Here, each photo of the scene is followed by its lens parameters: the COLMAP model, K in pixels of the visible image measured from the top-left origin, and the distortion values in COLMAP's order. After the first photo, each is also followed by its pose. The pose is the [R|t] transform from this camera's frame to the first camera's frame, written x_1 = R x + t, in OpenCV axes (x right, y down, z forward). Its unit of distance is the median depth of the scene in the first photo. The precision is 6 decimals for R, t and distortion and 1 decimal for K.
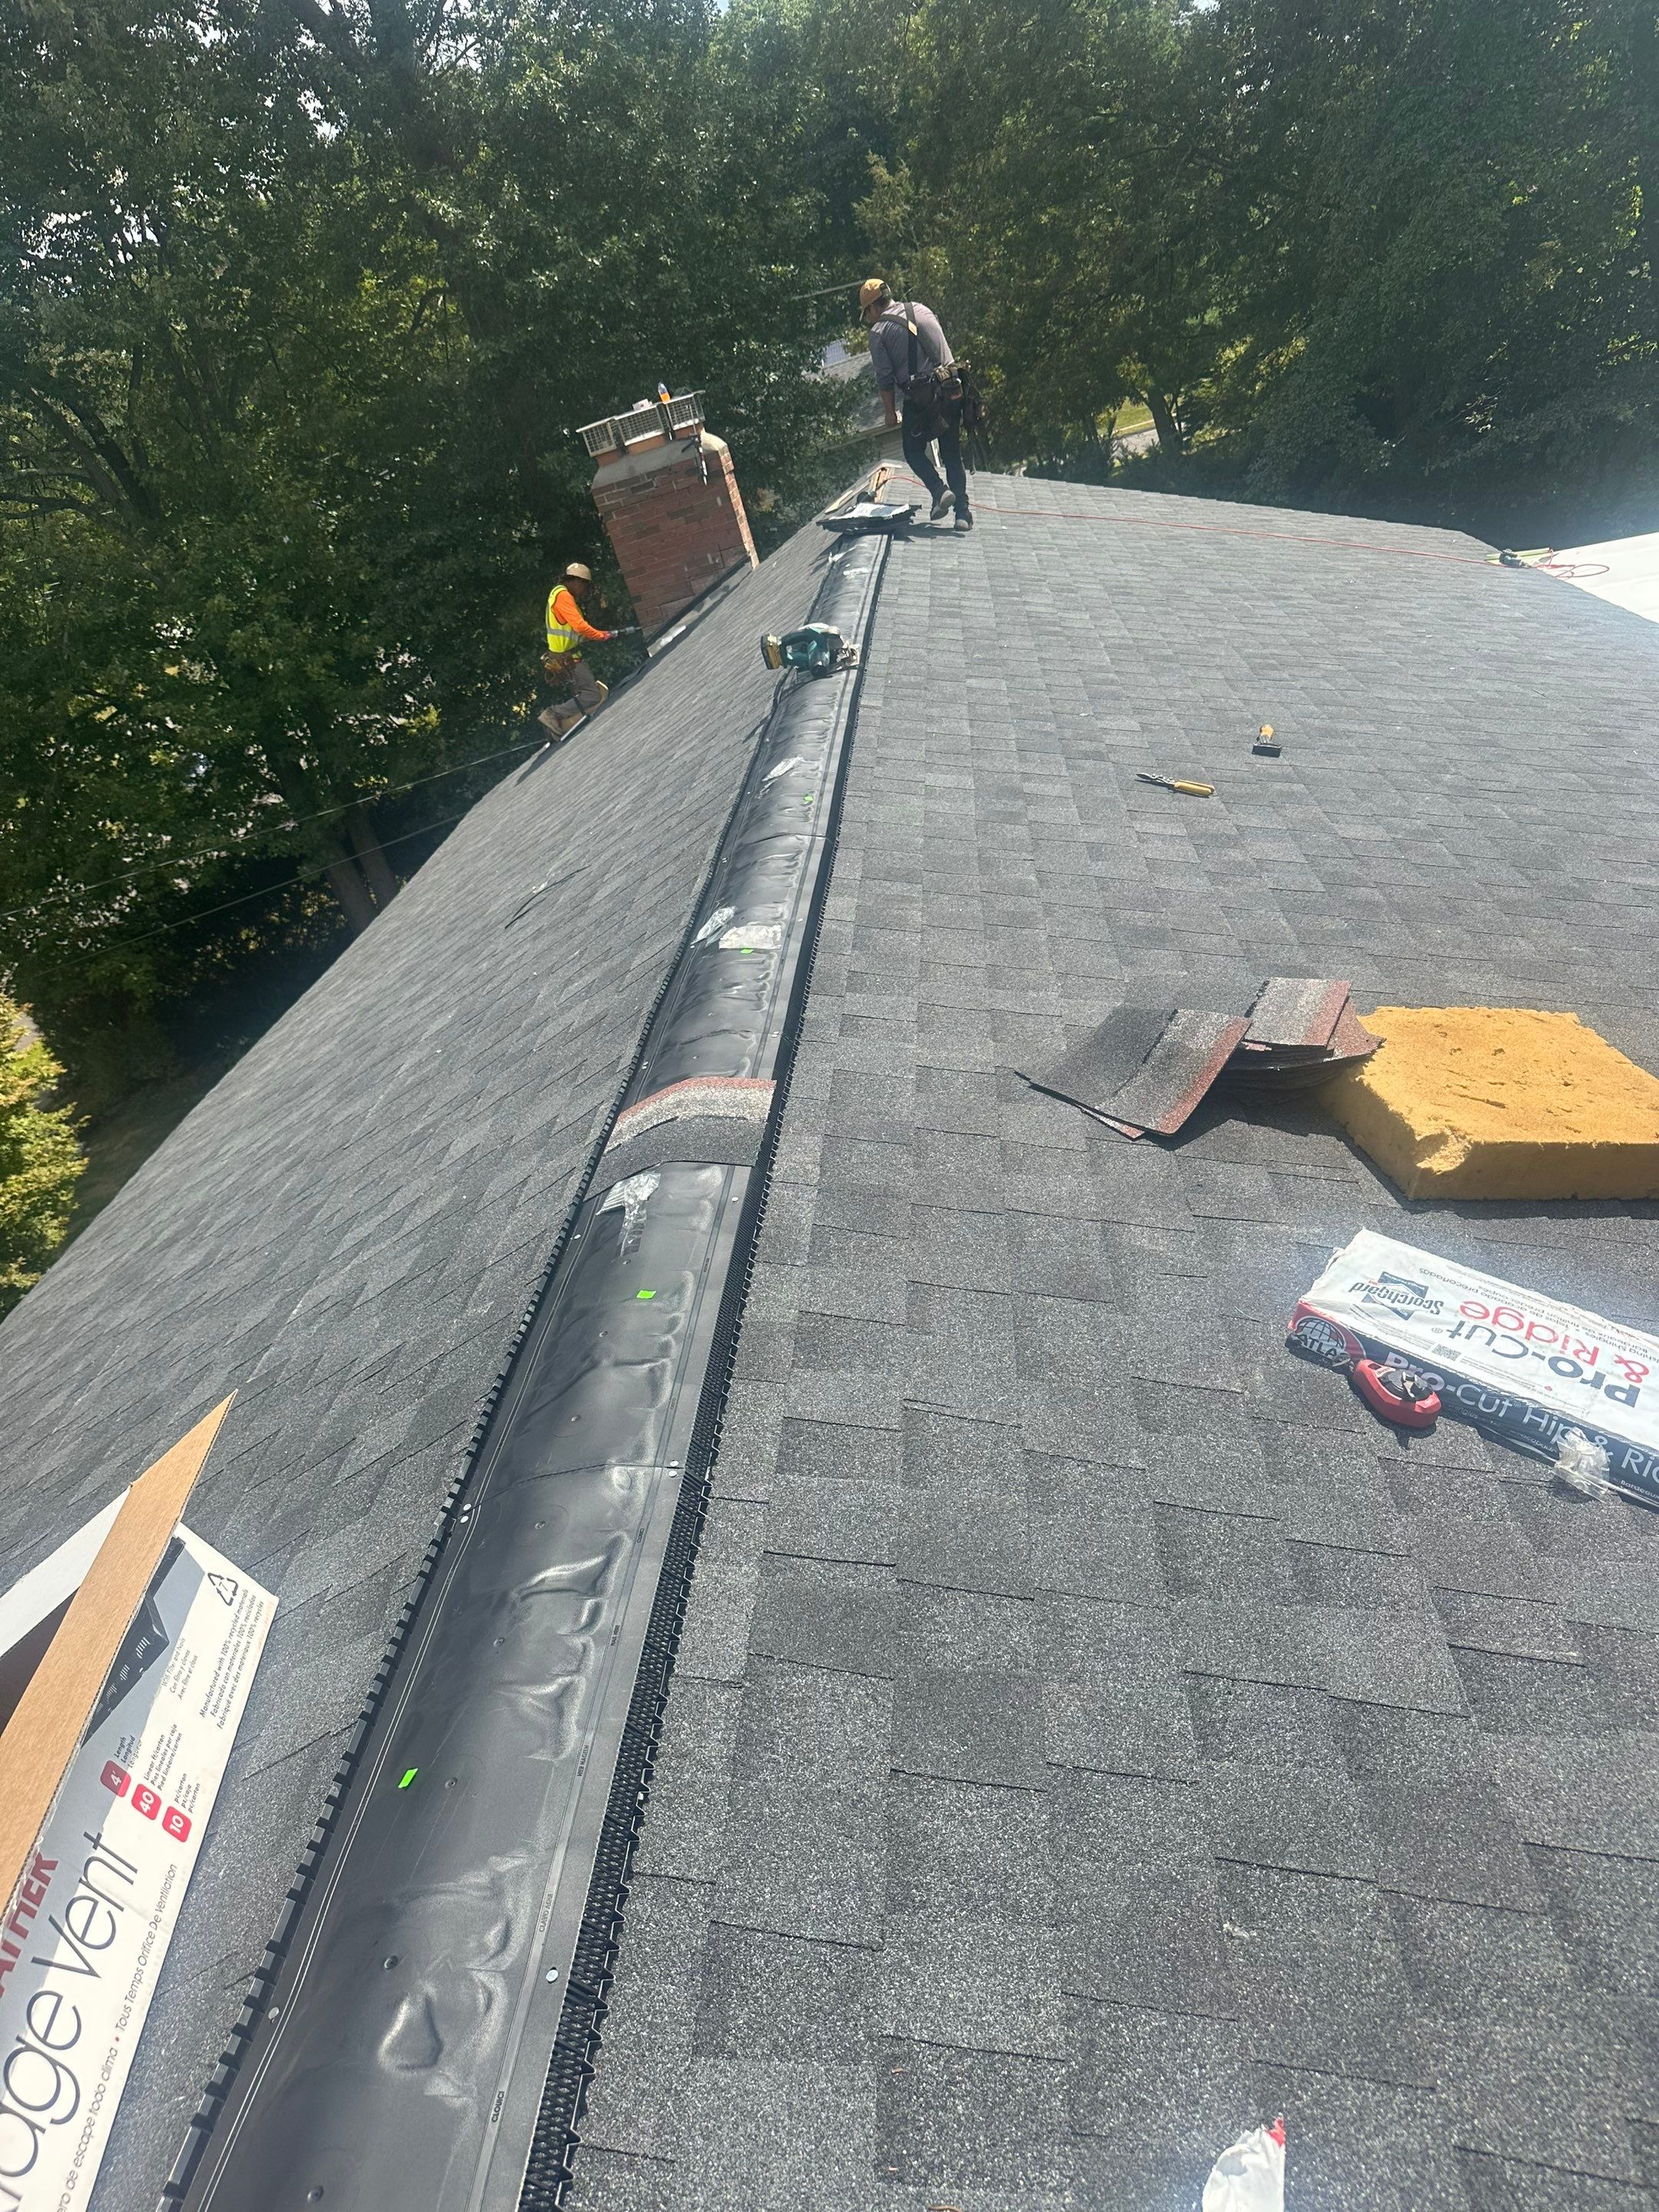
lens RADIAL K [[1553.3, 0, 851.8], [0, 1553.3, 1092.1], [0, 0, 1]] dist [0.016103, -0.024454]
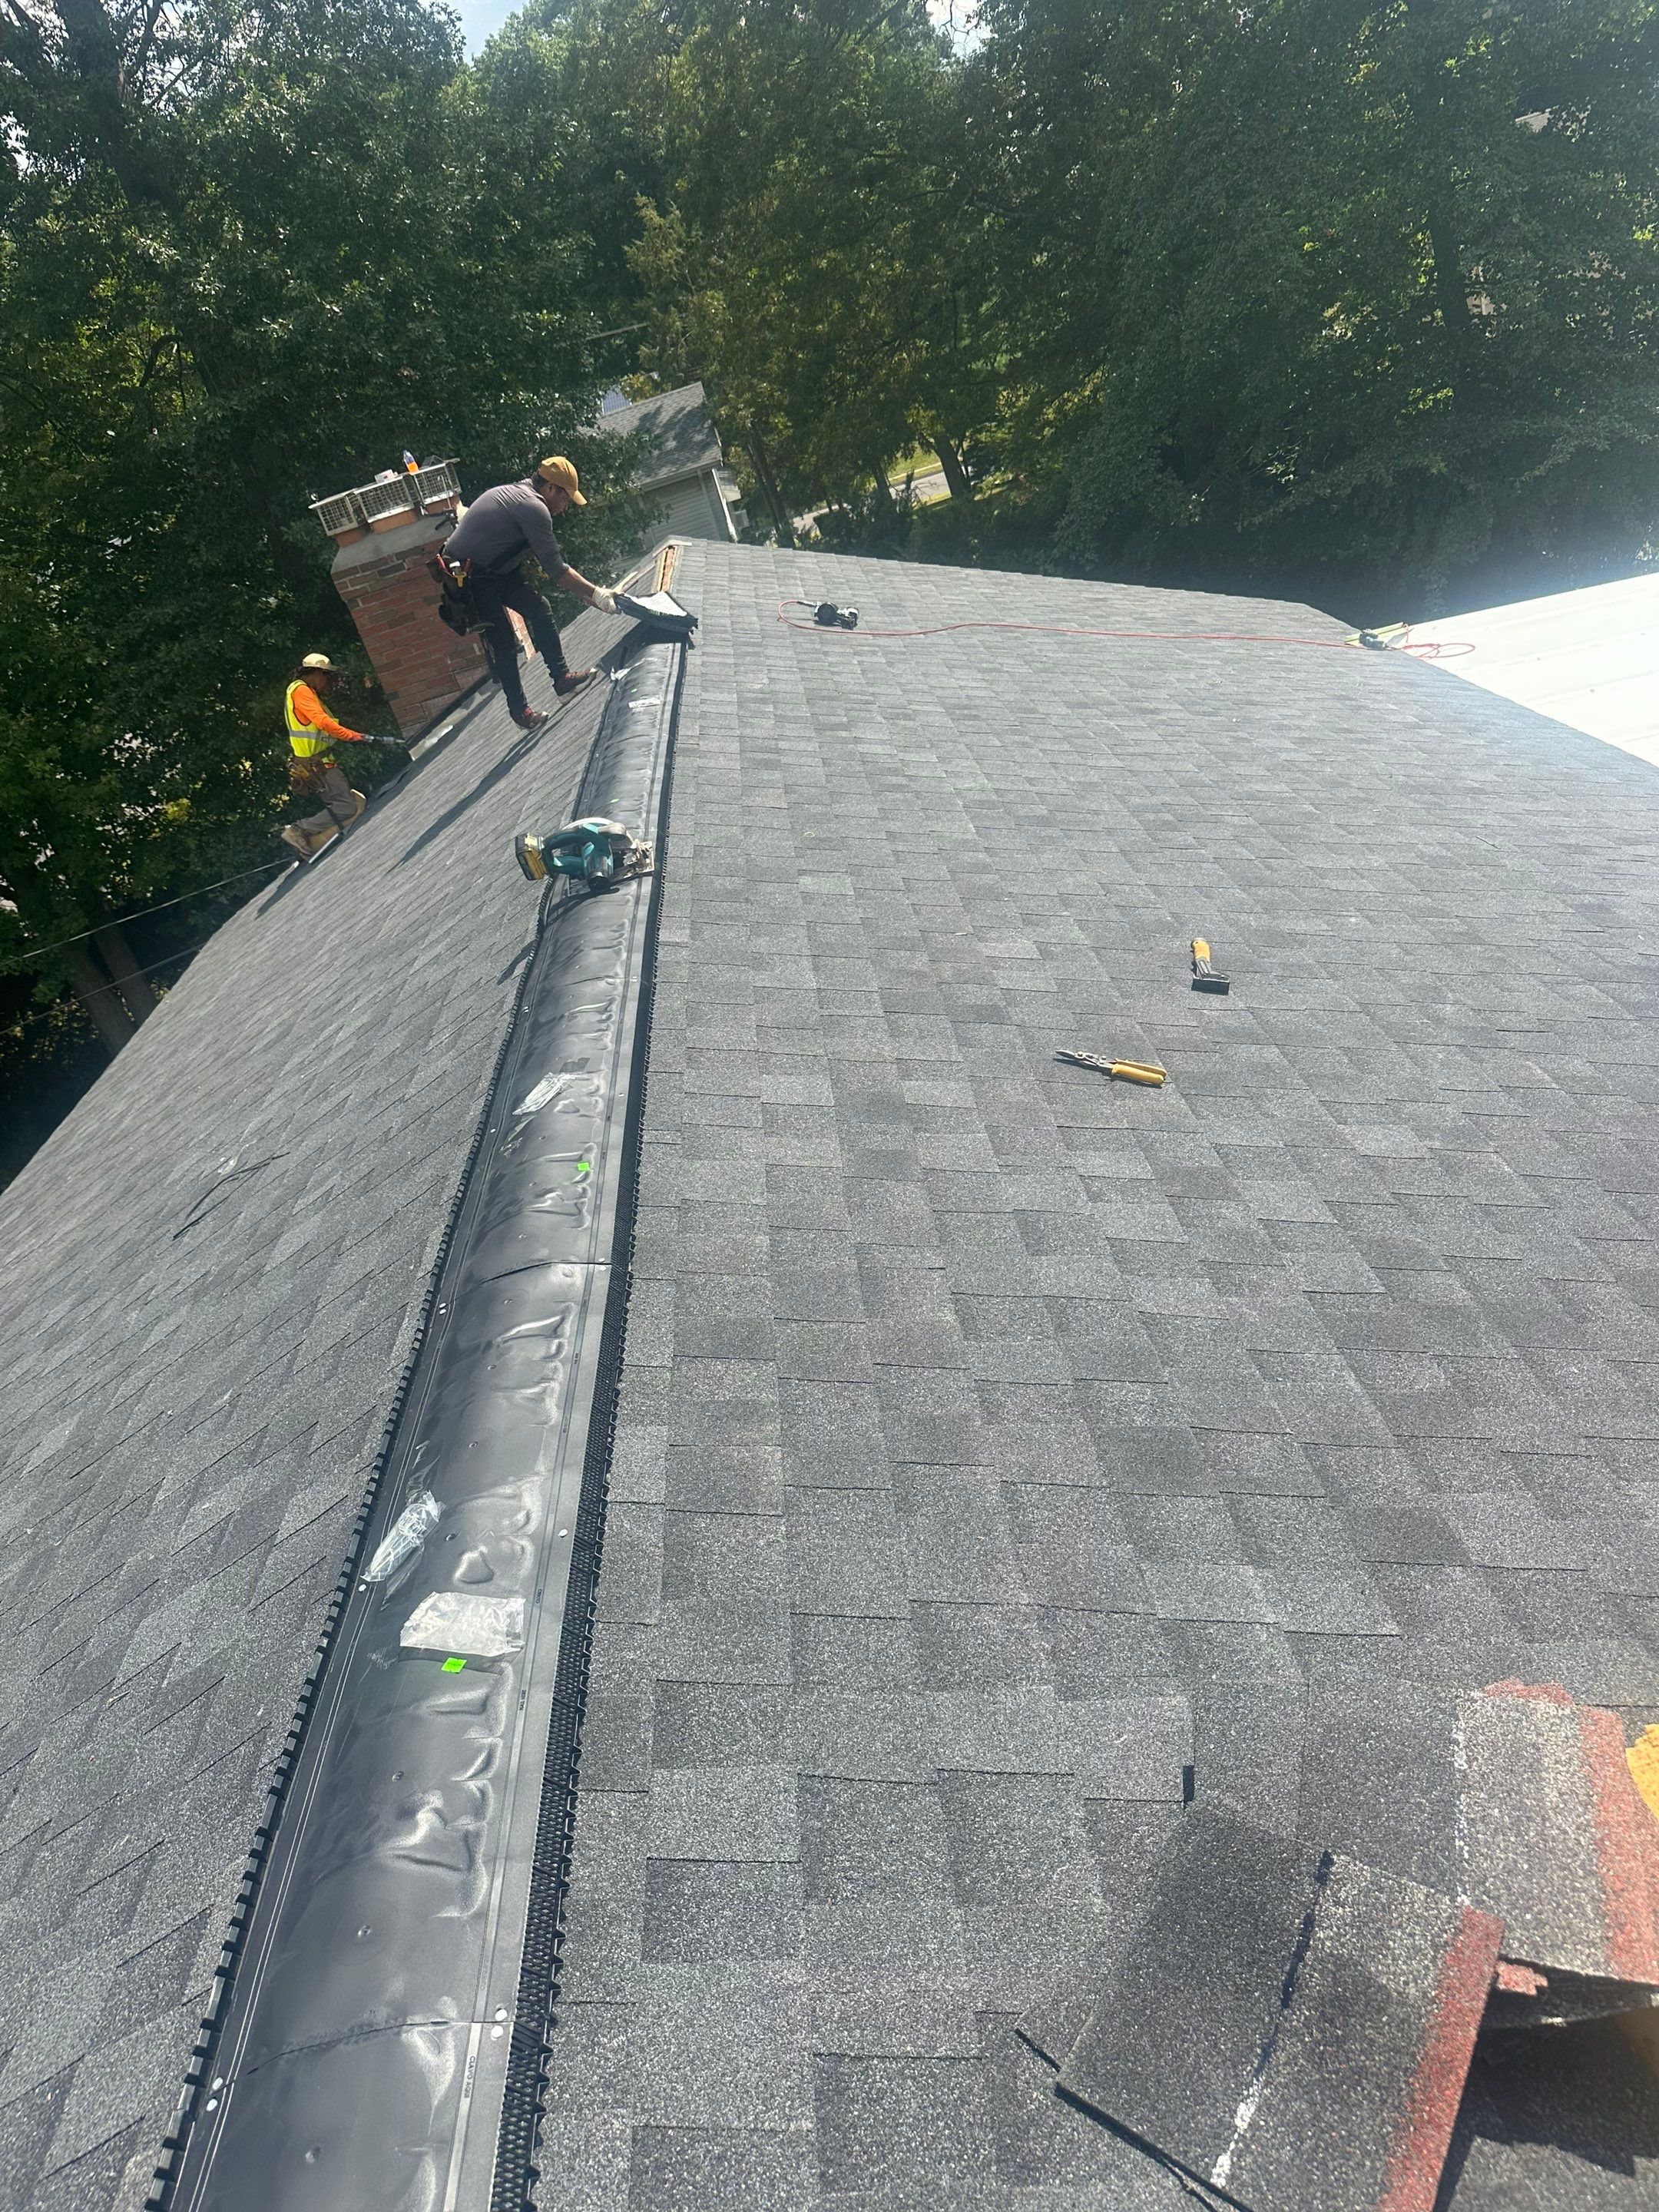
lens RADIAL K [[1553.3, 0, 836.1], [0, 1553.3, 1116.6], [0, 0, 1]] dist [0.016103, -0.024454]
pose [[0.992962, -0.053376, 0.105726, 0.006748], [0.054335, 0.998503, -0.006210, -0.158266], [-0.105236, 0.011911, 0.994376, 0.277918]]
